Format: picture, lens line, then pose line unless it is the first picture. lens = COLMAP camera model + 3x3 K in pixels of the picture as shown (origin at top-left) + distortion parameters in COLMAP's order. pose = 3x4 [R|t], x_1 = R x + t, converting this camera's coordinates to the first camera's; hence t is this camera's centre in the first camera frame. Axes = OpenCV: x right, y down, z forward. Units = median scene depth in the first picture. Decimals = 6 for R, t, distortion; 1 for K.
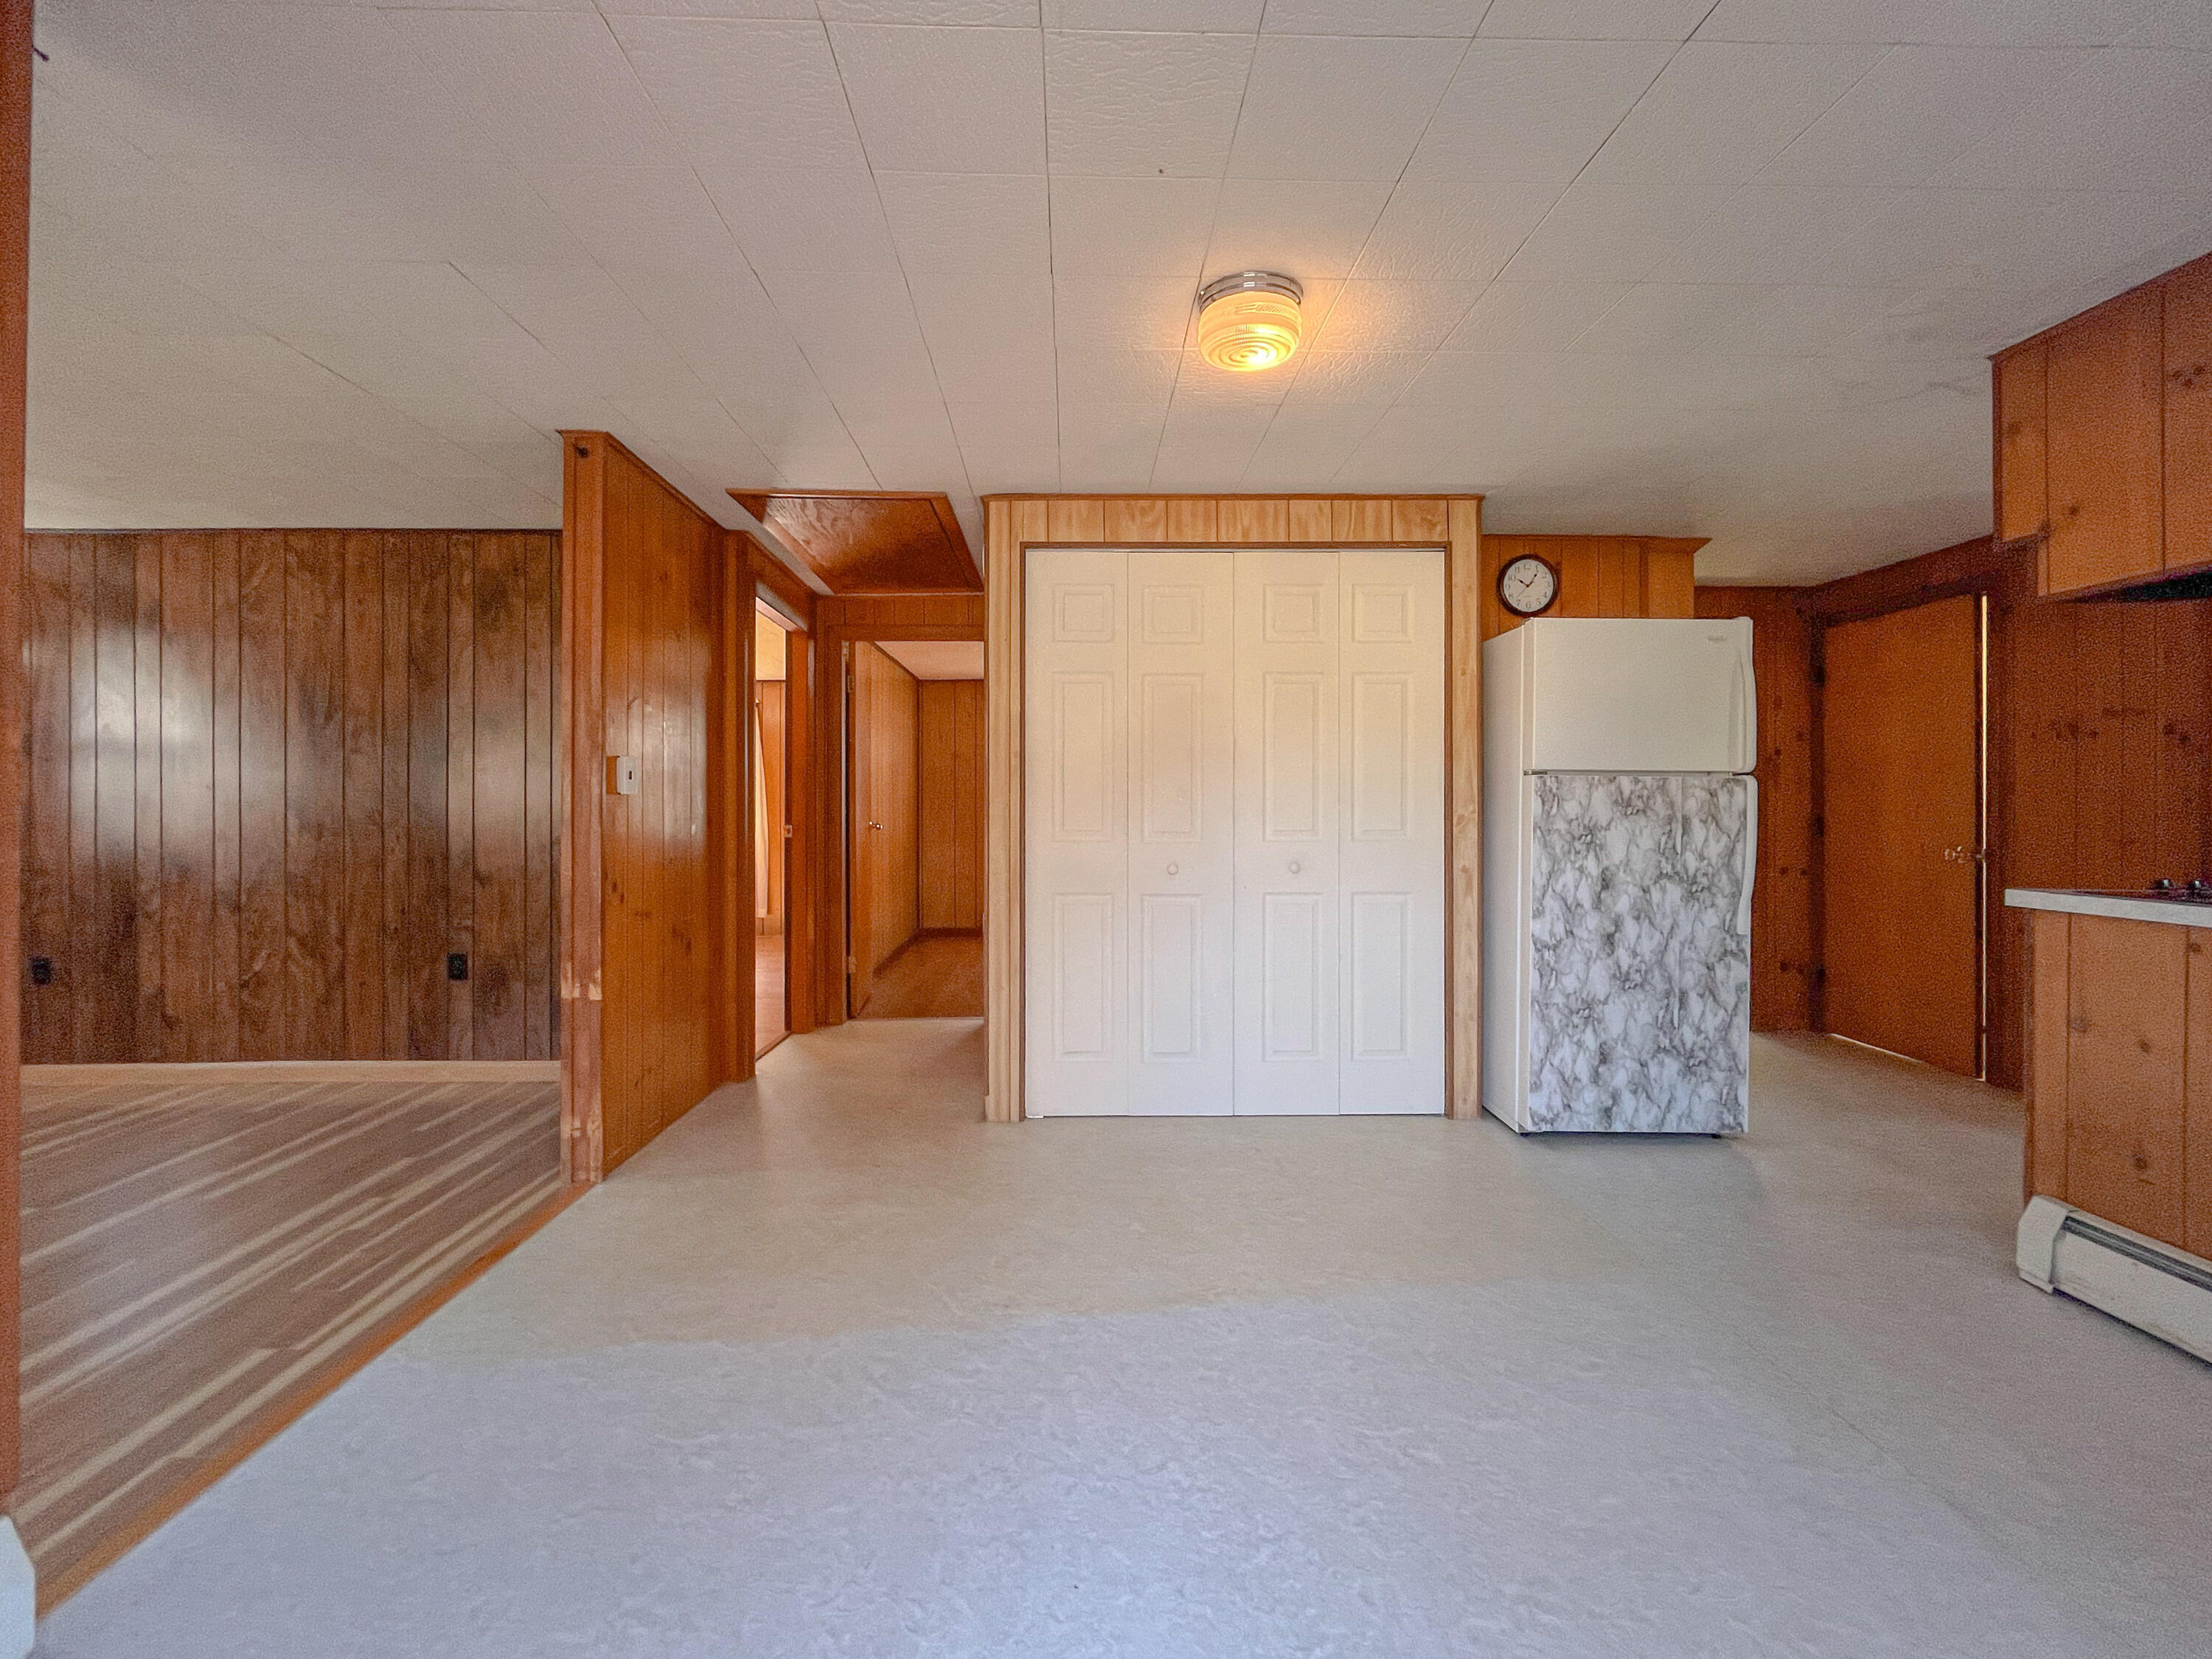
lens RADIAL K [[929.5, 0, 1091.6], [0, 929.5, 808.7], [0, 0, 1]] dist [-0.002299, -0.000466]
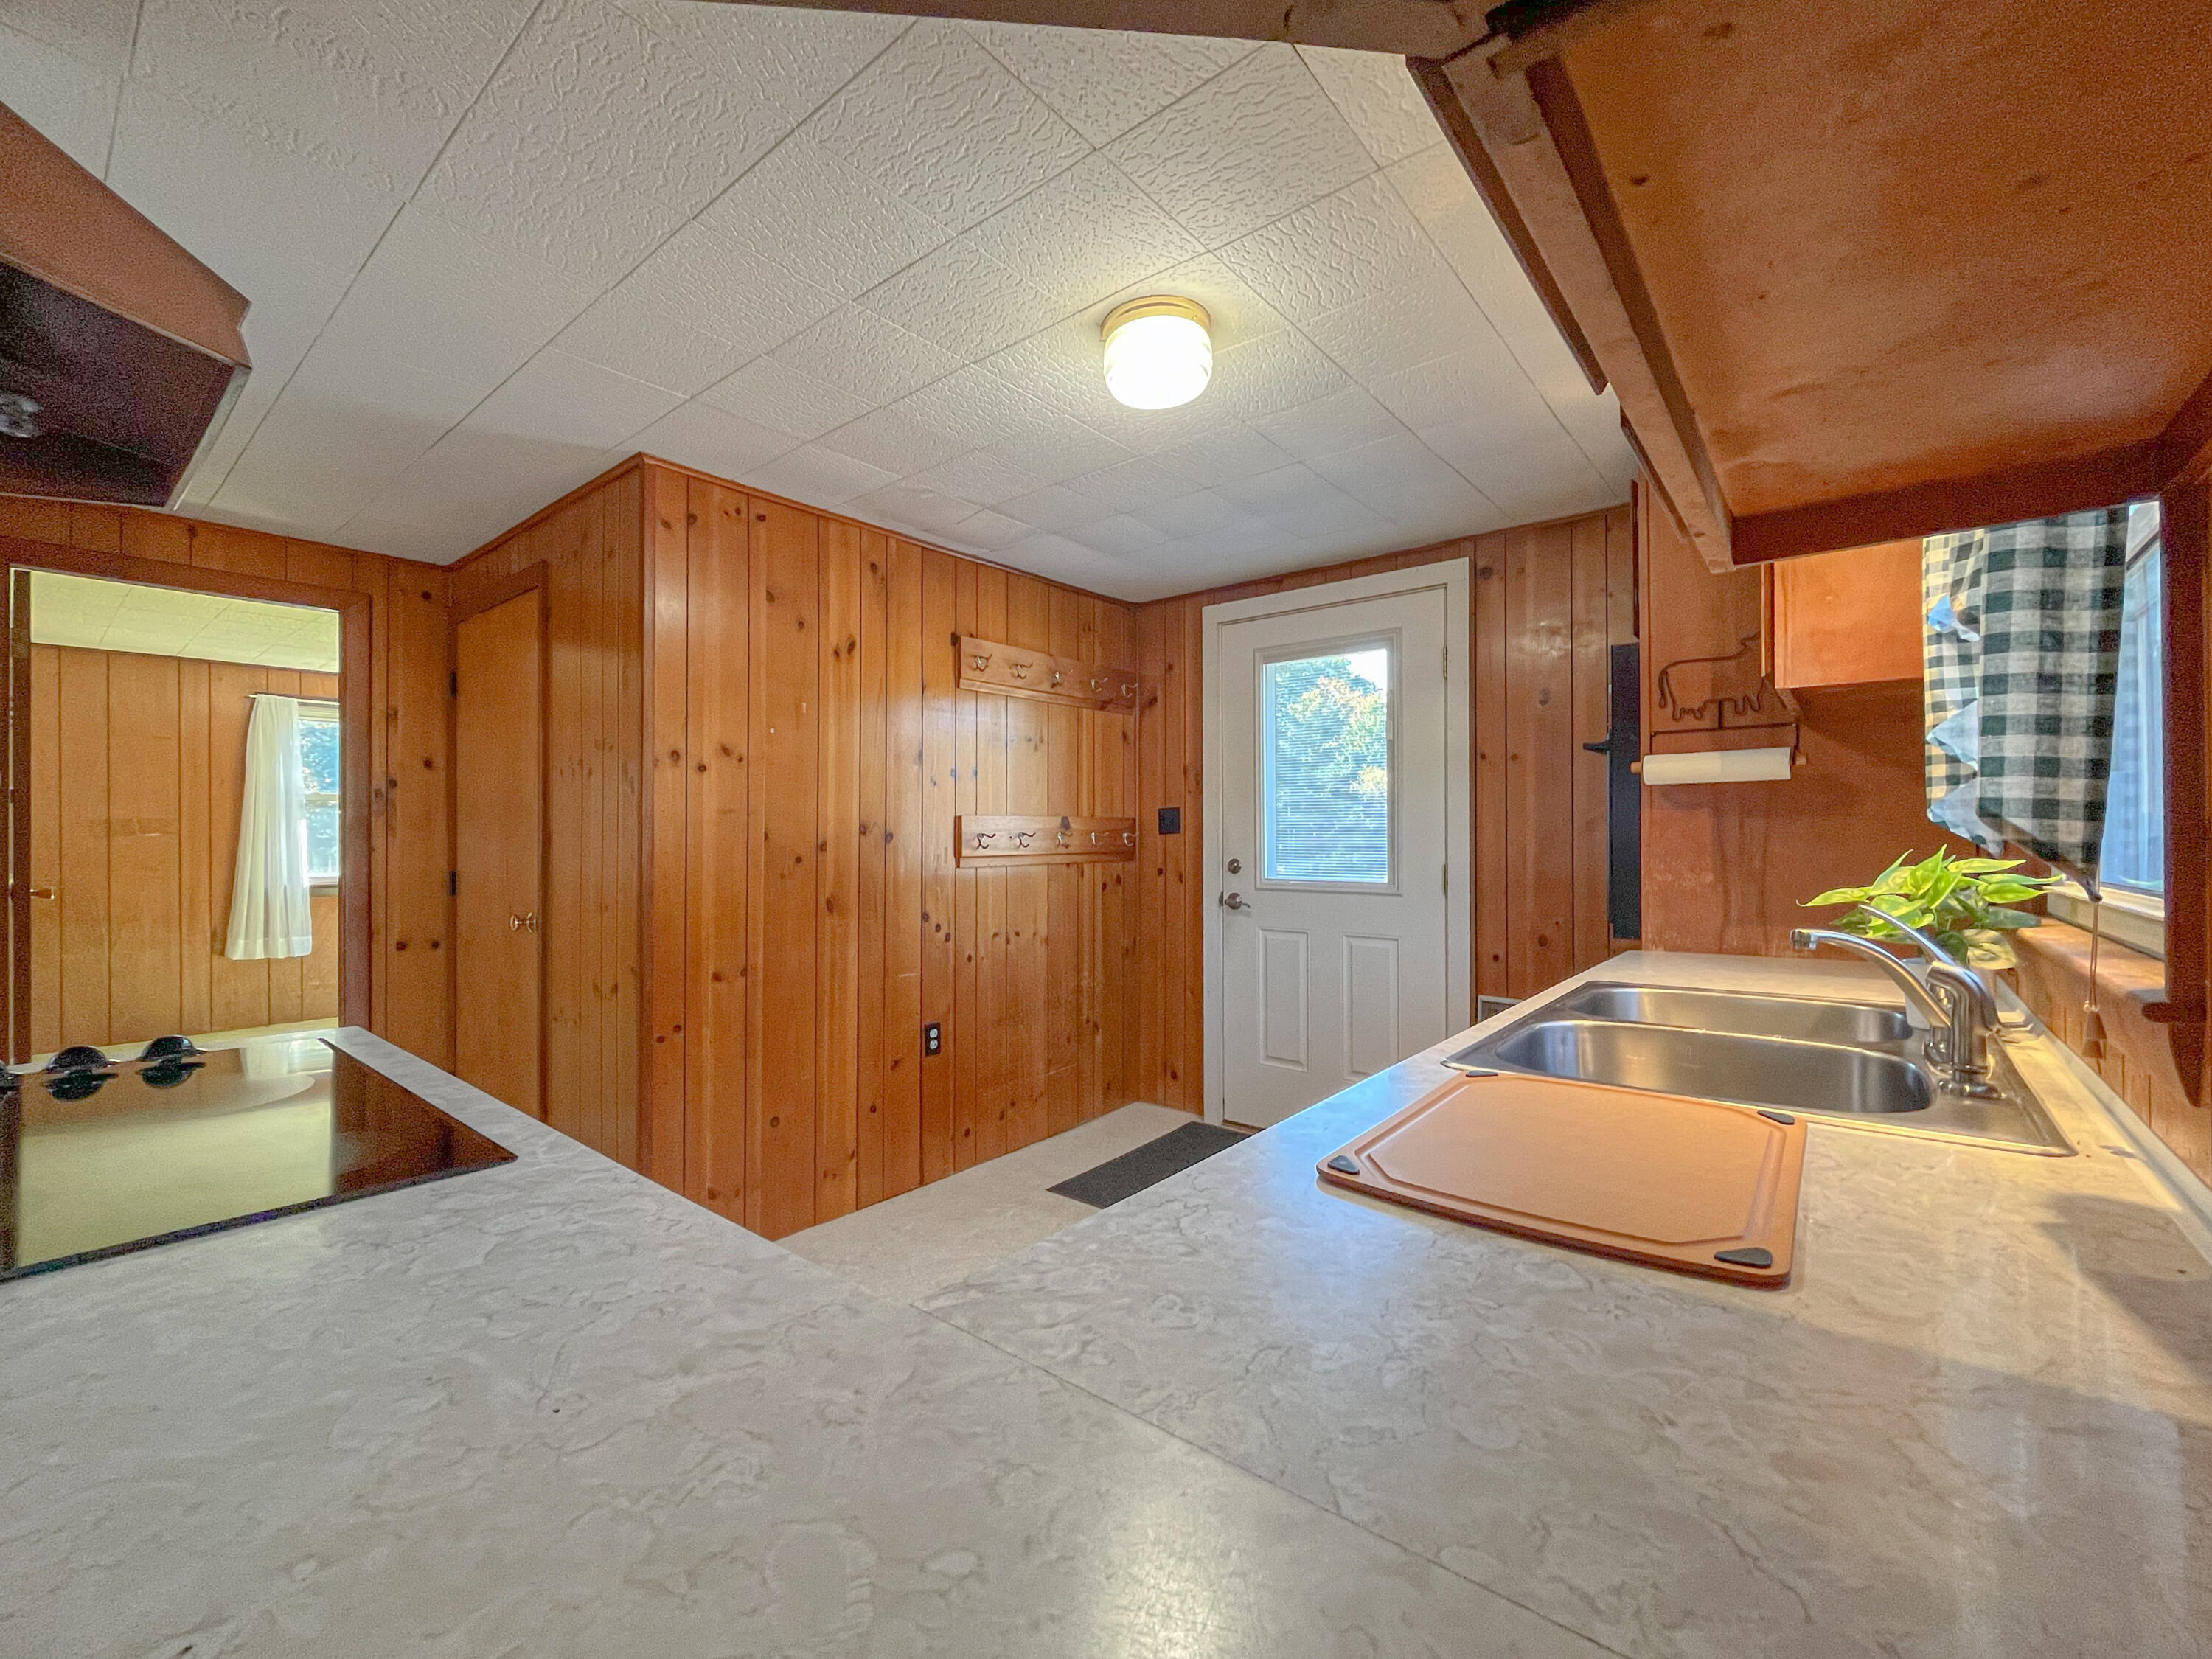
lens RADIAL K [[914.3, 0, 1116.8], [0, 914.3, 828.6], [0, 0, 1]] dist [-0.001508, -0.000084]
pose [[0.642223, 0.000346, 0.766518, 0.855282], [0.005642, 0.999971, -0.005179, -0.028529], [-0.766497, 0.007651, 0.642202, 0.159374]]
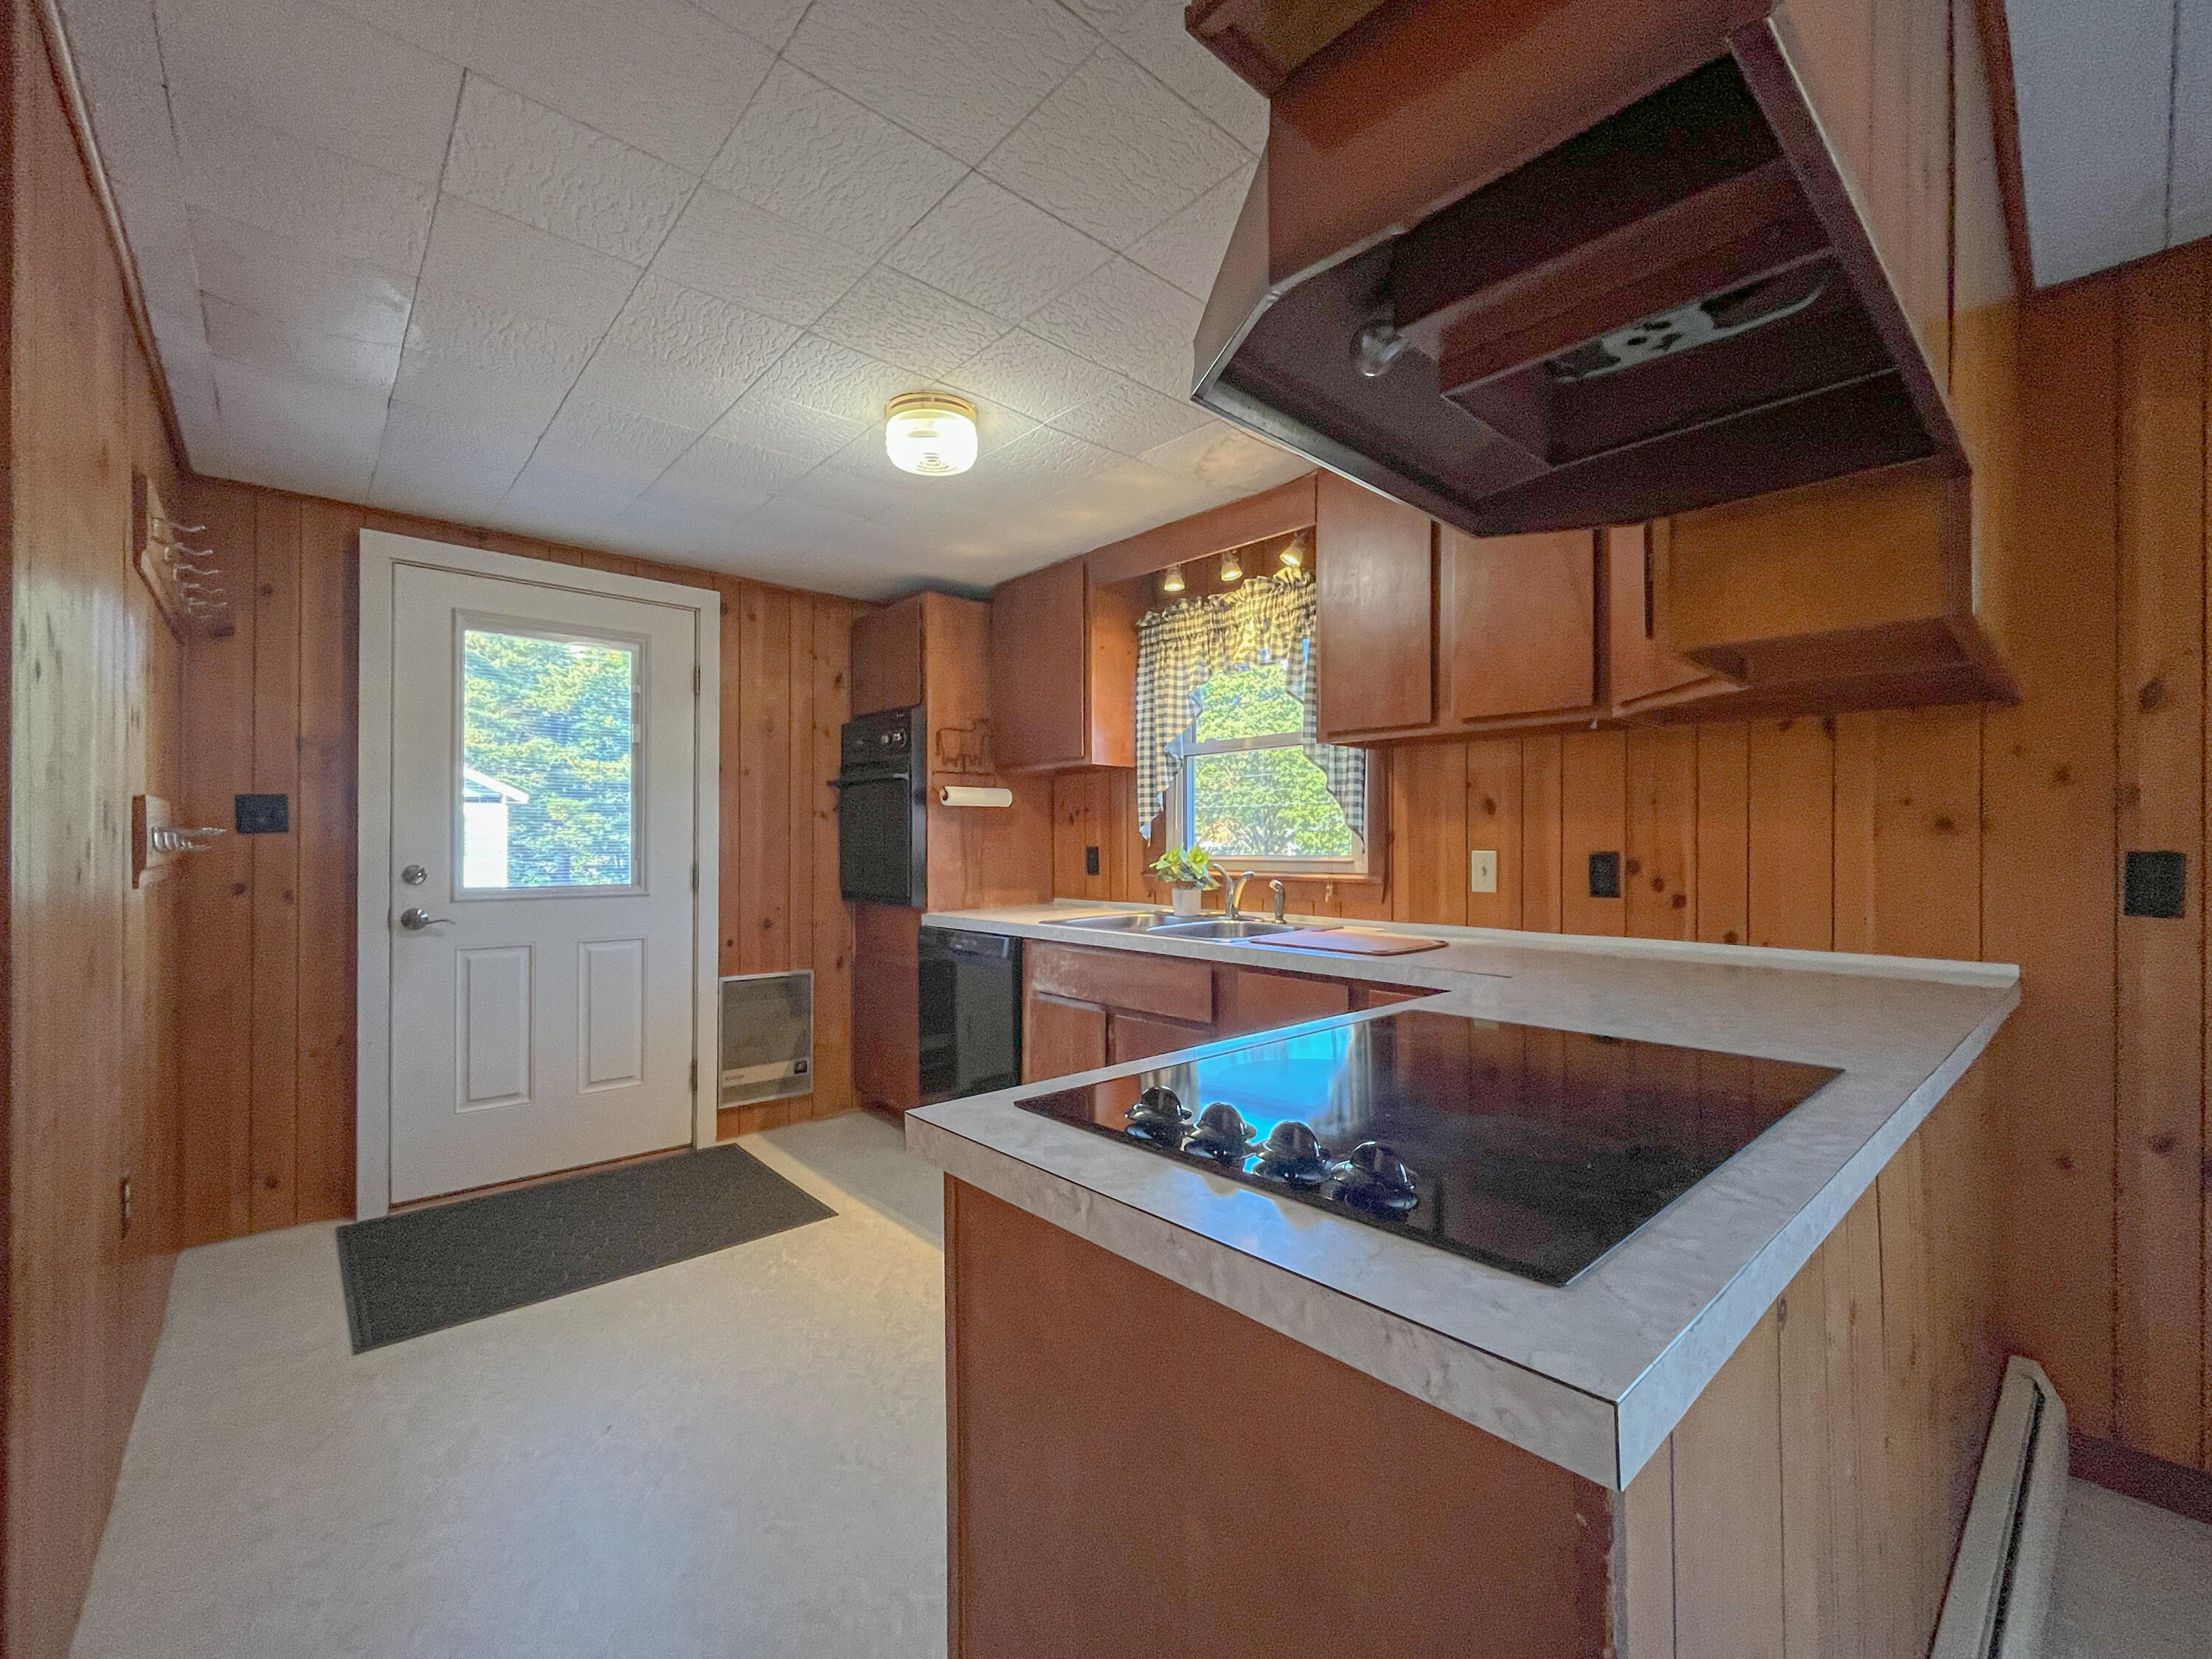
lens RADIAL K [[916.3, 0, 1092.6], [0, 916.3, 845.3], [0, 0, 1]] dist [-0.002509, -0.000168]
pose [[-0.649616, -0.005797, 0.760240, 0.697966], [-0.001545, 0.999979, 0.006305, -0.022305], [-0.760261, 0.002921, -0.649612, 0.909260]]
